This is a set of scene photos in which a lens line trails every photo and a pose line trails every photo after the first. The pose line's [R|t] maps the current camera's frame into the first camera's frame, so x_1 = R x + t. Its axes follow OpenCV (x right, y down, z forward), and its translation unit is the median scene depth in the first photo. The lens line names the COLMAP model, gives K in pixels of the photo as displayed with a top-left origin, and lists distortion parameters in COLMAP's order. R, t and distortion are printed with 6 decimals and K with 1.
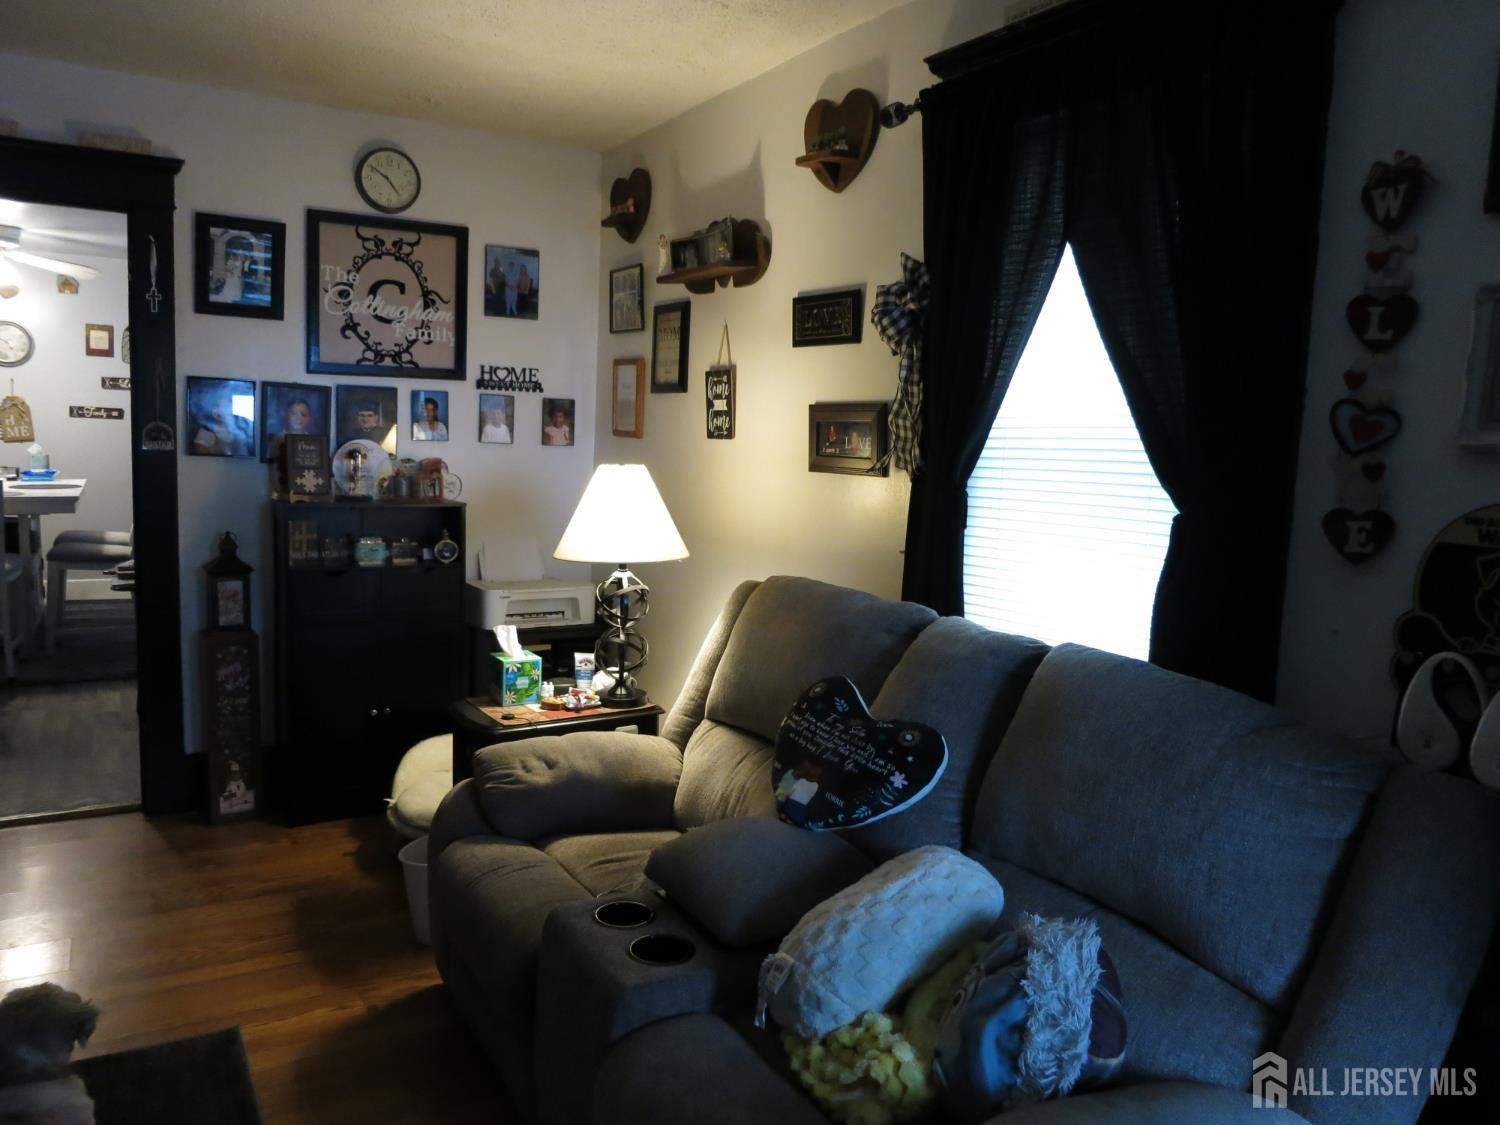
lens RADIAL K [[1079.4, 0, 747.7], [0, 1079.4, 560.8], [0, 0, 1]] dist [-0.040889, 0.003586]
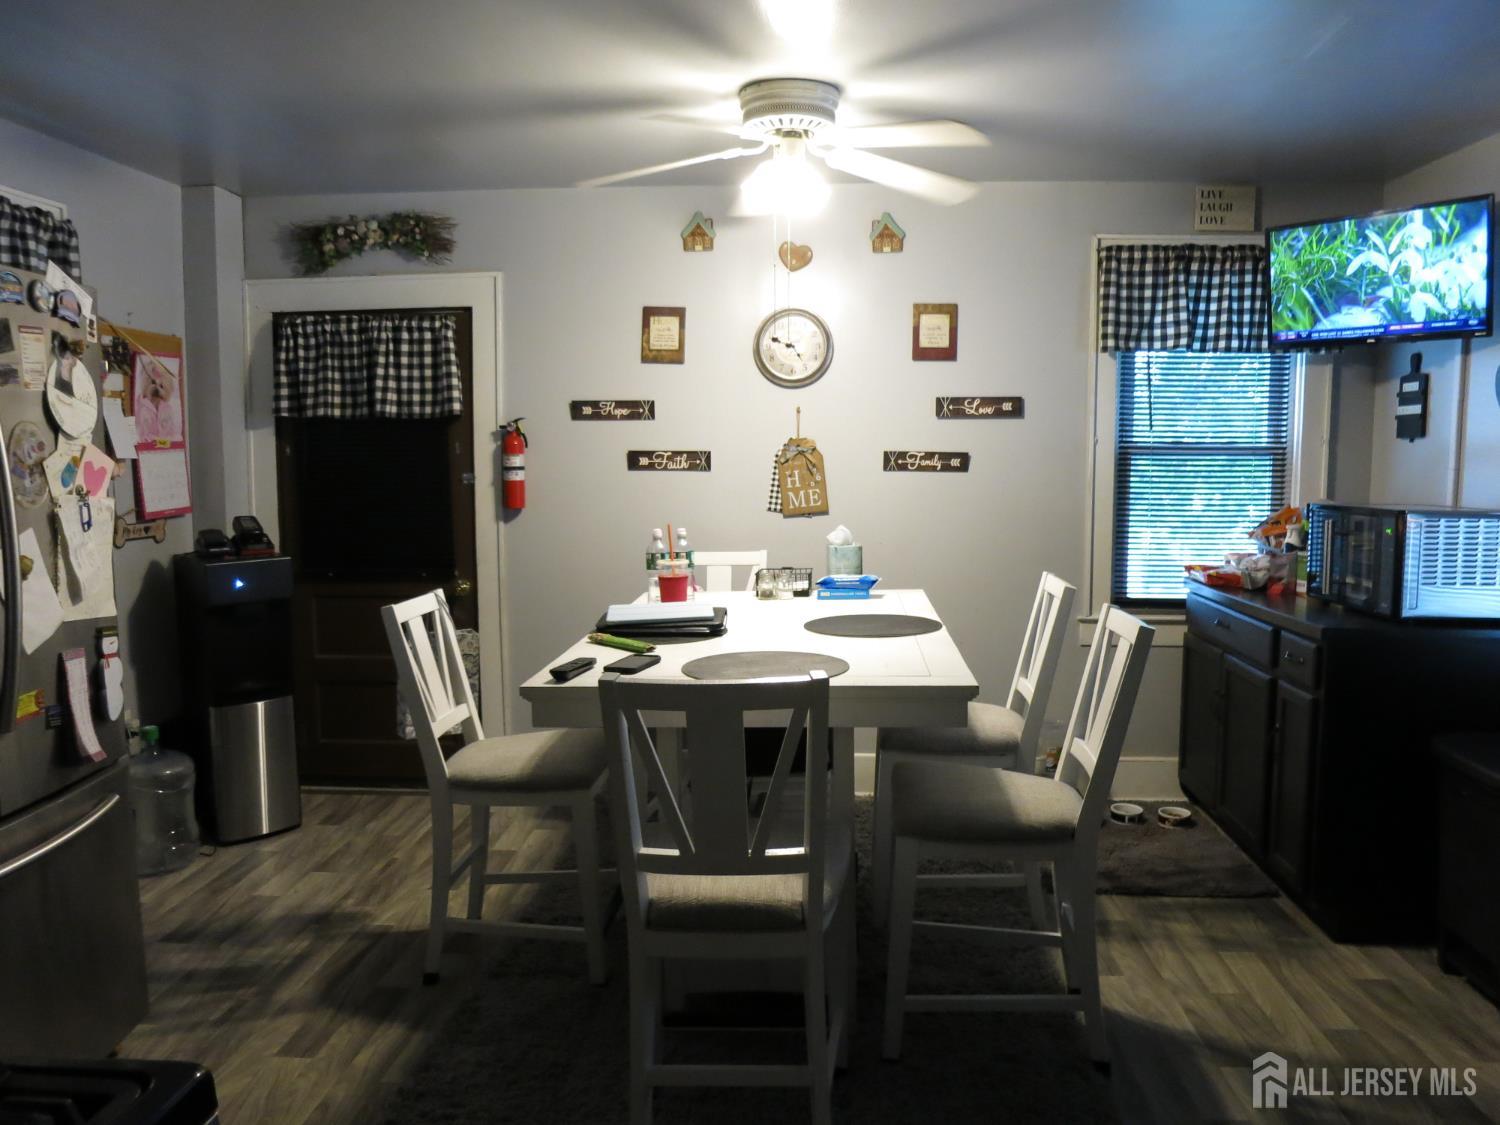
lens RADIAL K [[1079.4, 0, 752.9], [0, 1079.4, 562.1], [0, 0, 1]] dist [-0.040889, 0.003586]
pose [[0.821166, 0.015222, -0.570487, -0.370530], [-0.031934, 0.999304, -0.019302, -0.074109], [0.569796, 0.034068, 0.821080, 0.493552]]
